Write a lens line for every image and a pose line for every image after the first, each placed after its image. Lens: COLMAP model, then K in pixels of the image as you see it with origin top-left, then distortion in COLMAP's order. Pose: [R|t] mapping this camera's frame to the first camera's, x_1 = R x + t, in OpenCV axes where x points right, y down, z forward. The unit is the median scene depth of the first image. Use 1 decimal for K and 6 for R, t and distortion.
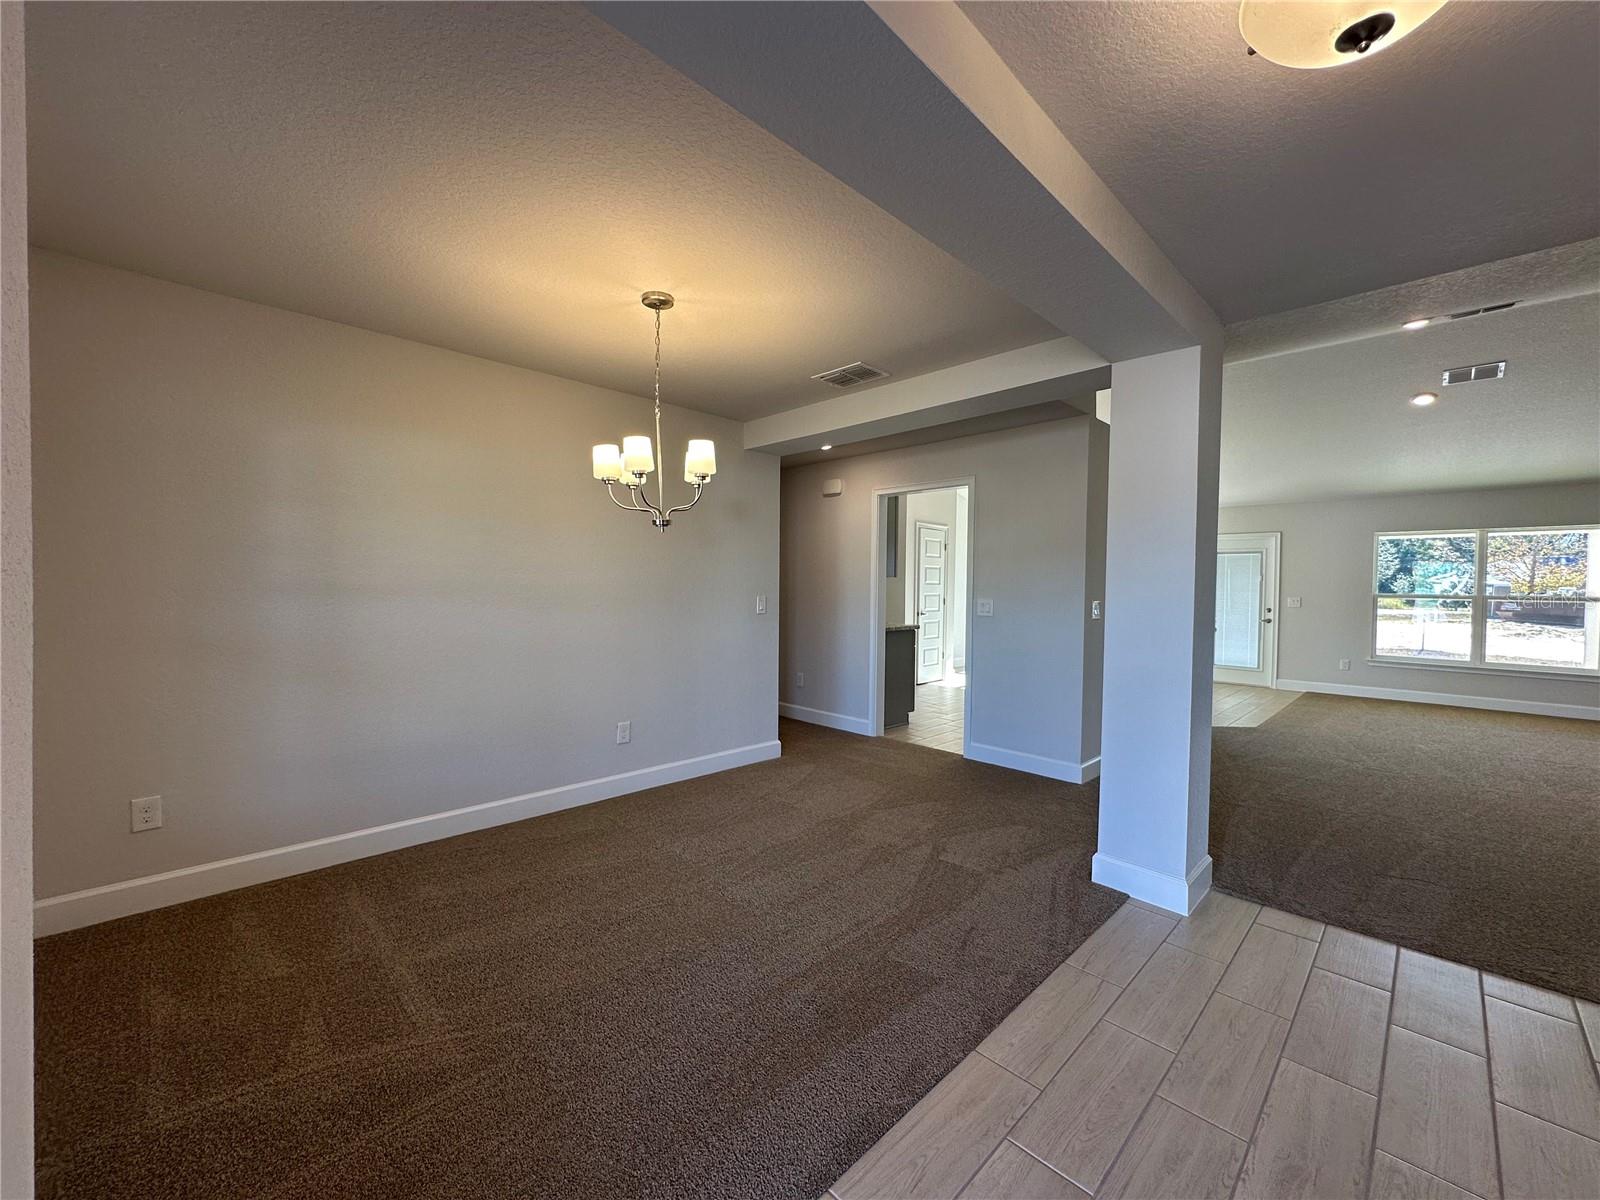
lens RADIAL K [[638.6, 0, 801.3], [0, 638.6, 598.7], [0, 0, 1]] dist [-0.002145, 0.000590]
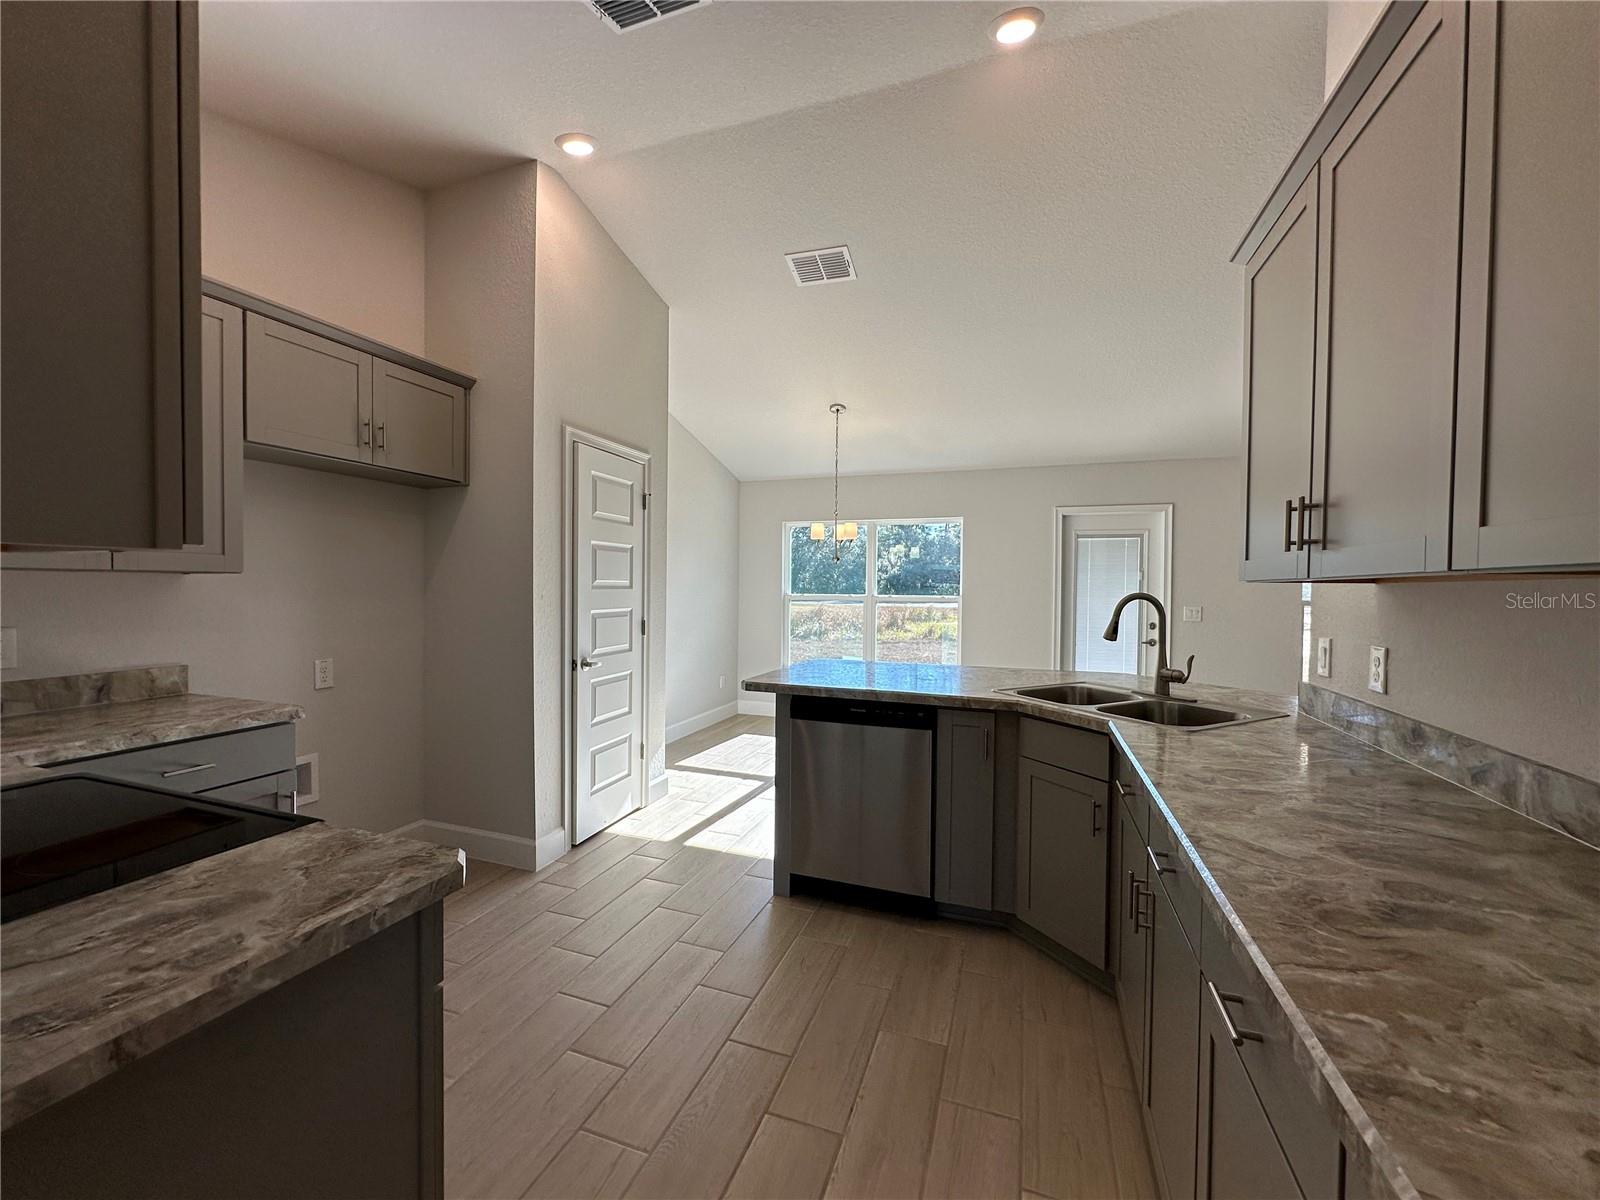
lens RADIAL K [[638.6, 0, 801.3], [0, 638.6, 598.7], [0, 0, 1]] dist [-0.002145, 0.000590]
pose [[0.900824, -0.011833, 0.434024, 0.246215], [0.011515, 0.999928, 0.003362, -0.028465], [-0.434033, 0.001969, 0.900895, 1.042529]]
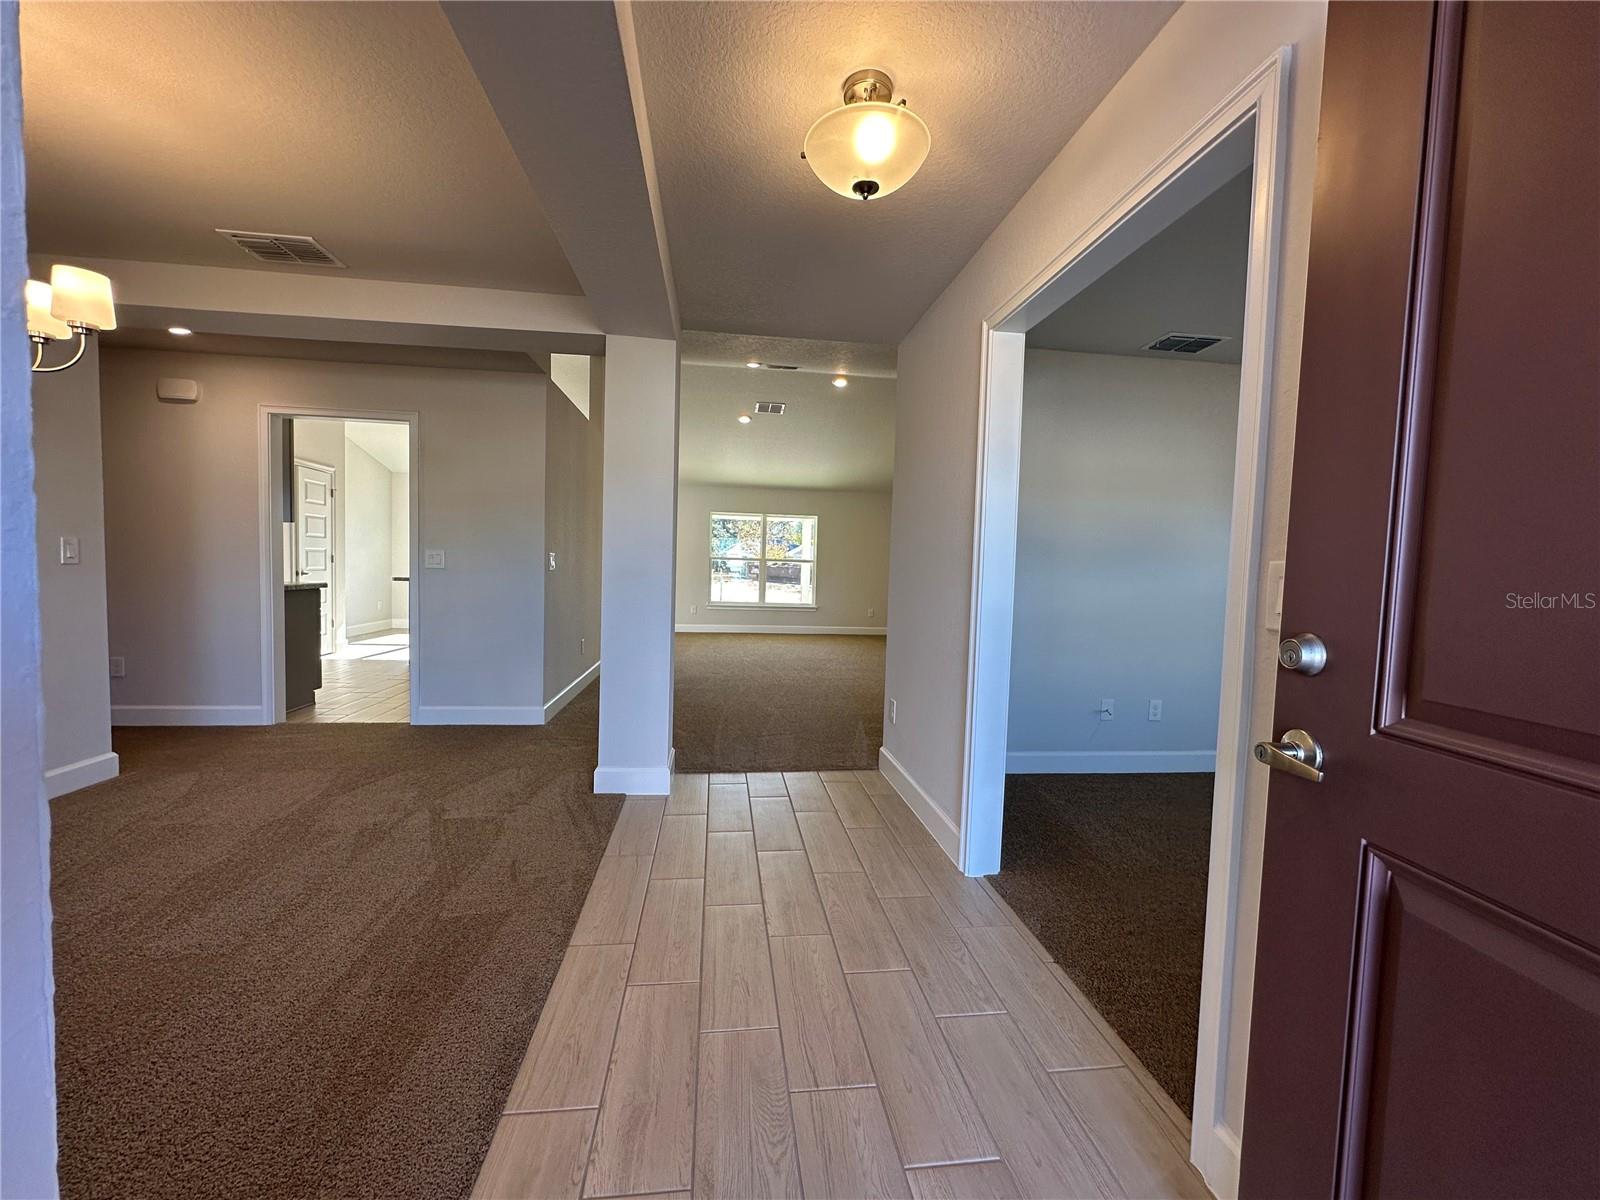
lens RADIAL K [[638.6, 0, 801.3], [0, 638.6, 598.7], [0, 0, 1]] dist [-0.002145, 0.000590]
pose [[0.606500, -0.037049, 0.794220, -0.124563], [-0.003892, 0.998763, 0.049563, 0.023273], [-0.795074, -0.033151, 0.605606, 0.017483]]
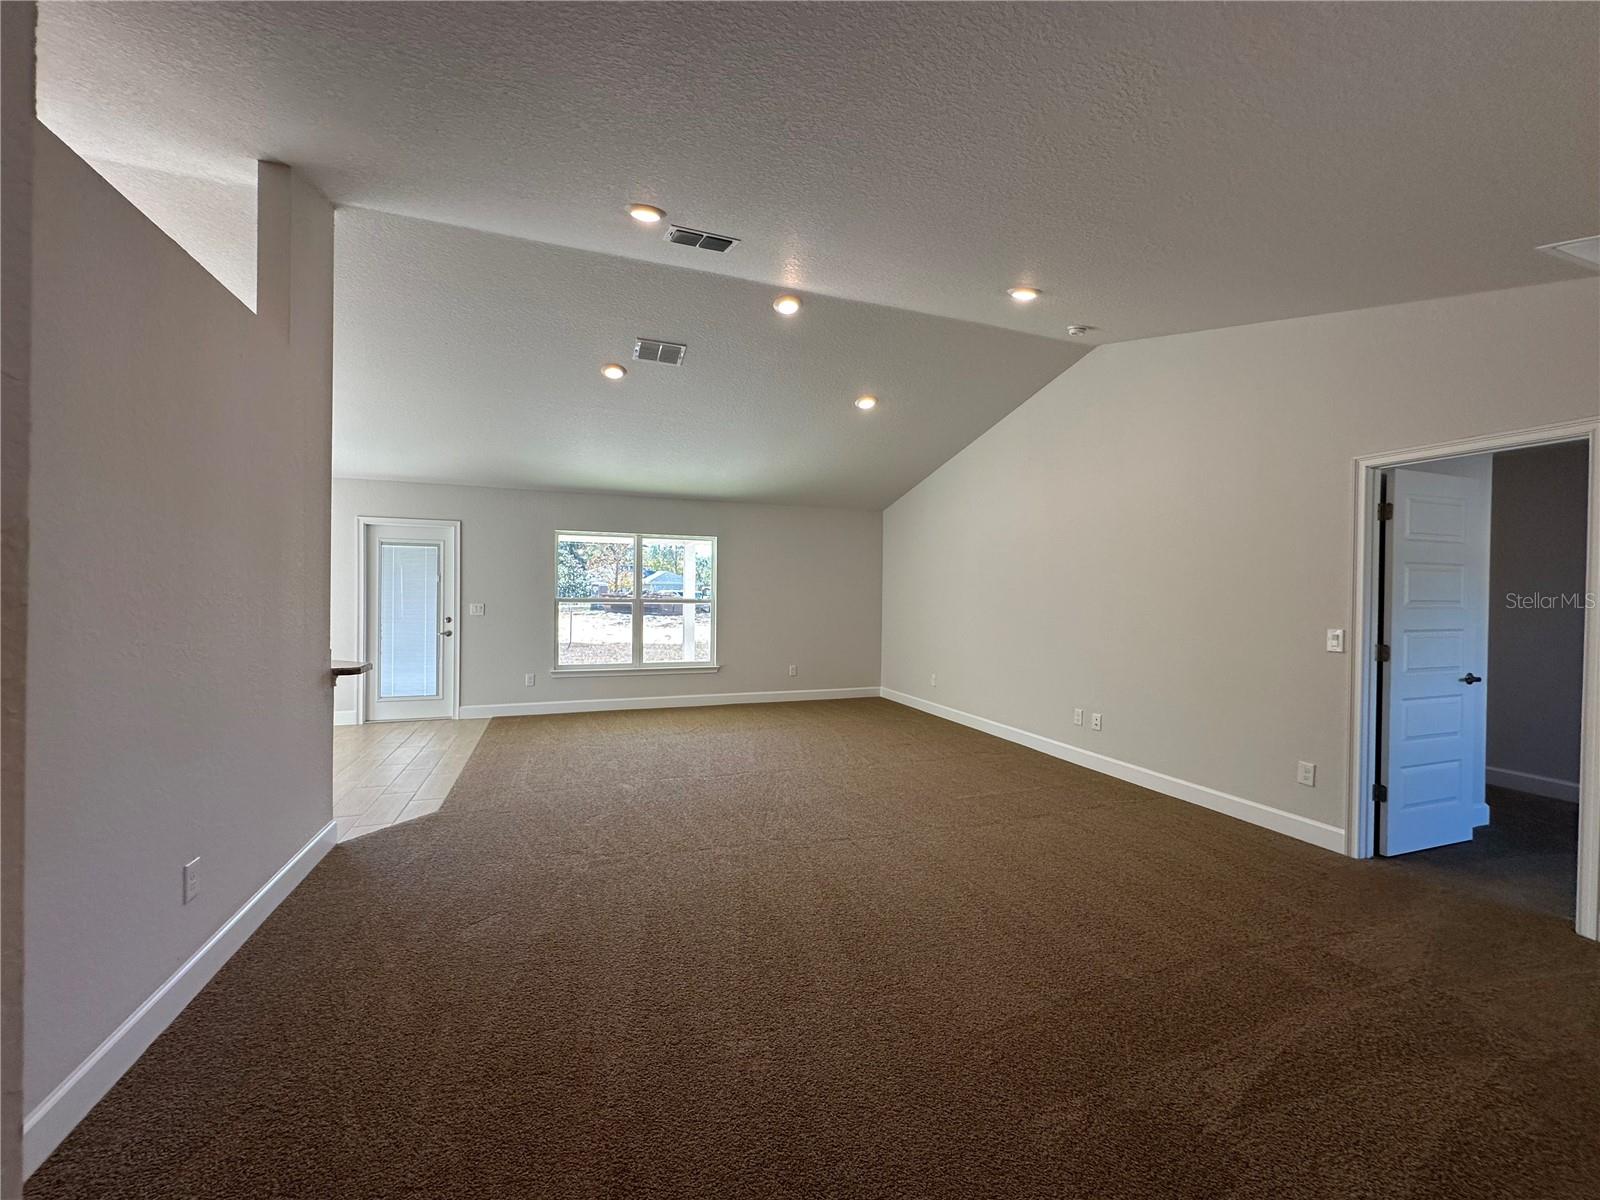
lens RADIAL K [[638.6, 0, 801.3], [0, 638.6, 598.7], [0, 0, 1]] dist [-0.002145, 0.000590]
pose [[0.414055, -0.016414, 0.910104, 0.358790], [0.013571, 0.999838, 0.011858, -0.020759], [-0.910151, 0.007441, 0.414210, 0.505536]]
